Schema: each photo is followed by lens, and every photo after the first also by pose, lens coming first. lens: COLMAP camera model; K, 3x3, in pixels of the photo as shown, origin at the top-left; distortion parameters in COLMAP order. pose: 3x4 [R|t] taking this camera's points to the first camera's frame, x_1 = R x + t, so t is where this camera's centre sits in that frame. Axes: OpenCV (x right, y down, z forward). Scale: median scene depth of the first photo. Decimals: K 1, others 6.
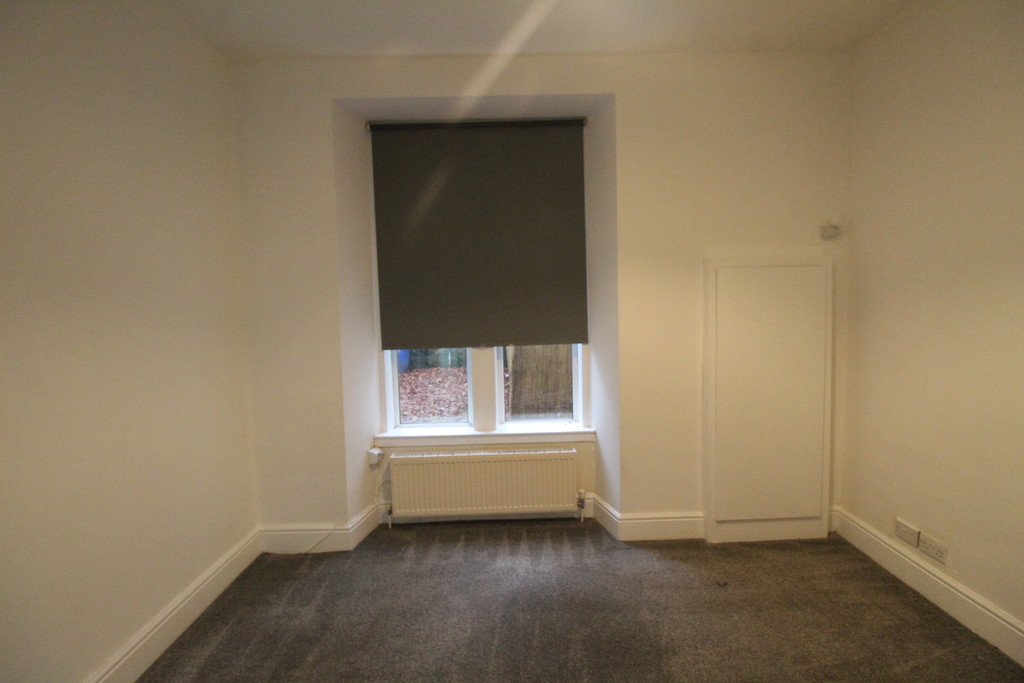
lens RADIAL K [[484.2, 0, 512.2], [0, 484.2, 331.0], [0, 0, 1]] dist [0.000416, -0.015833]
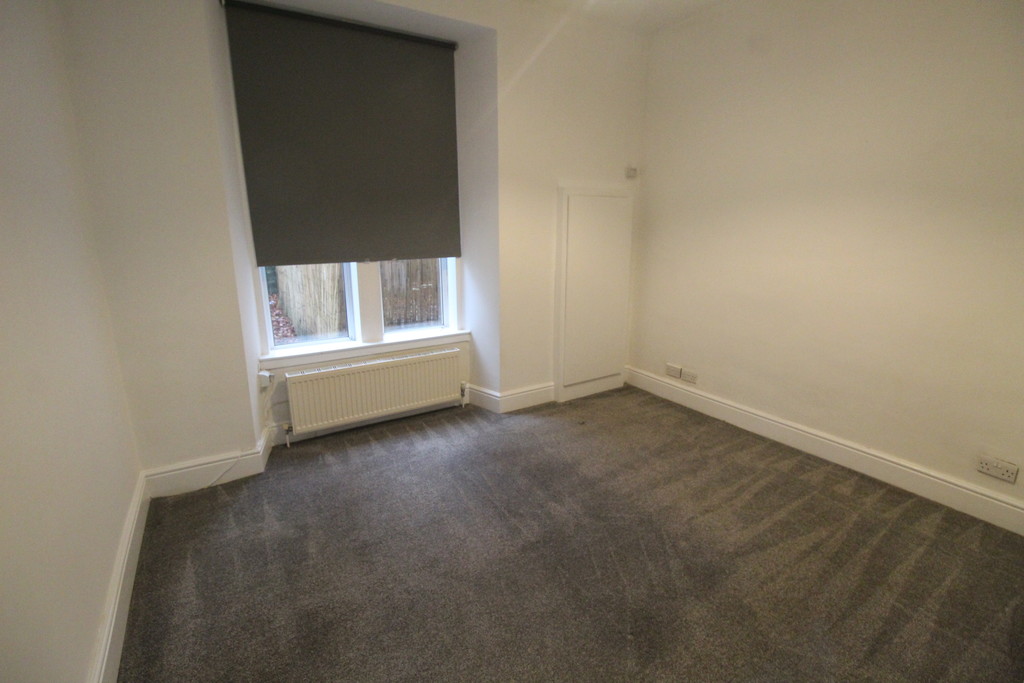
lens RADIAL K [[485.8, 0, 524.6], [0, 485.8, 337.4], [0, 0, 1]] dist [0.002314, -0.010153]
pose [[0.842079, -0.097812, 0.530412, -0.380997], [0.008285, 0.985648, 0.168609, 0.023004], [-0.539291, -0.137588, 0.830804, -0.064466]]
